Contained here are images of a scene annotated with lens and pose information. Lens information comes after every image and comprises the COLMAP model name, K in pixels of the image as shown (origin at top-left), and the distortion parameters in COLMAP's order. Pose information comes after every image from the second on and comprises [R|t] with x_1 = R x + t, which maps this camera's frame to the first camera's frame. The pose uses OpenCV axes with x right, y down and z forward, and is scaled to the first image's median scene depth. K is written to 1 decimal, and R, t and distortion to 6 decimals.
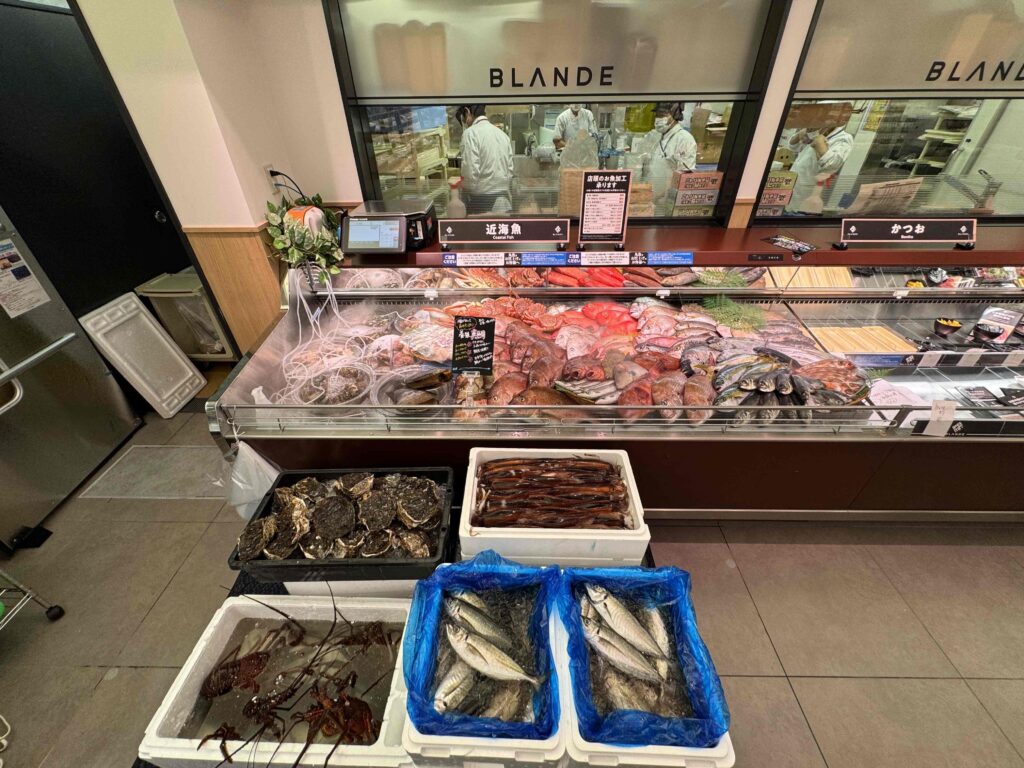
lens RADIAL K [[435.2, 0, 510.9], [0, 435.2, 329.7], [0, 0, 1]] dist [-0.009780, -0.000316]
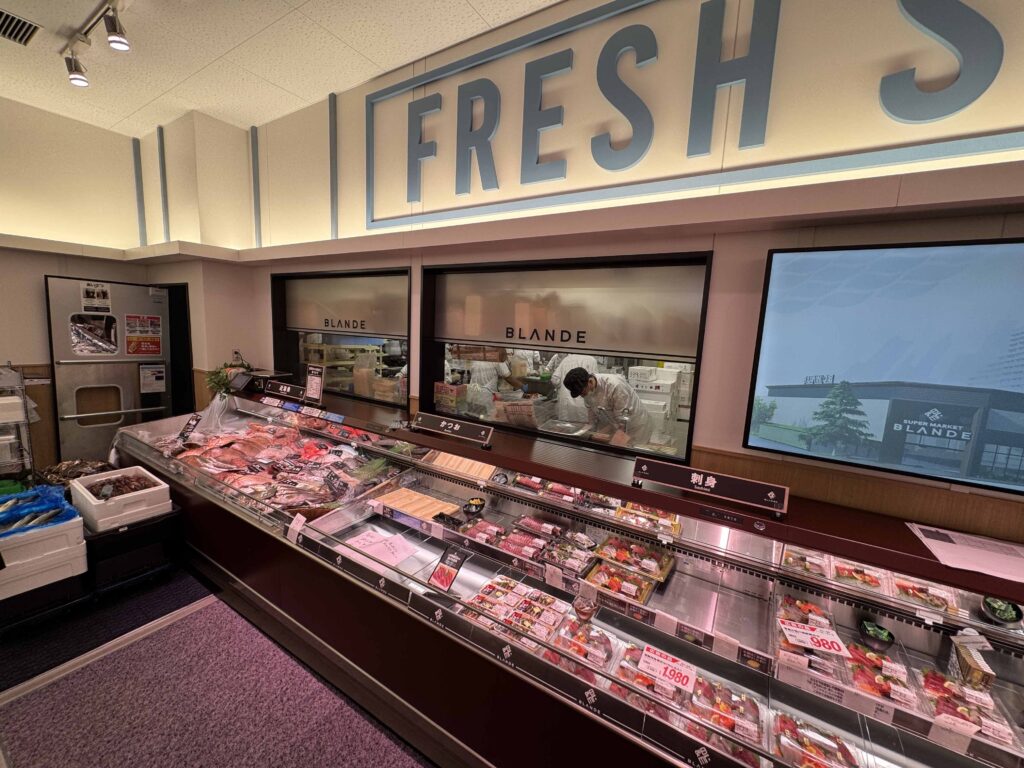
lens RADIAL K [[407.8, 0, 511.6], [0, 407.8, 378.3], [0, 0, 1]] dist [-0.003192, -0.000130]
pose [[0.862486, 0.119504, -0.491770, 0.984733], [-0.311809, 0.890857, -0.330378, 0.006231], [0.398615, 0.438284, 0.805613, -0.045498]]
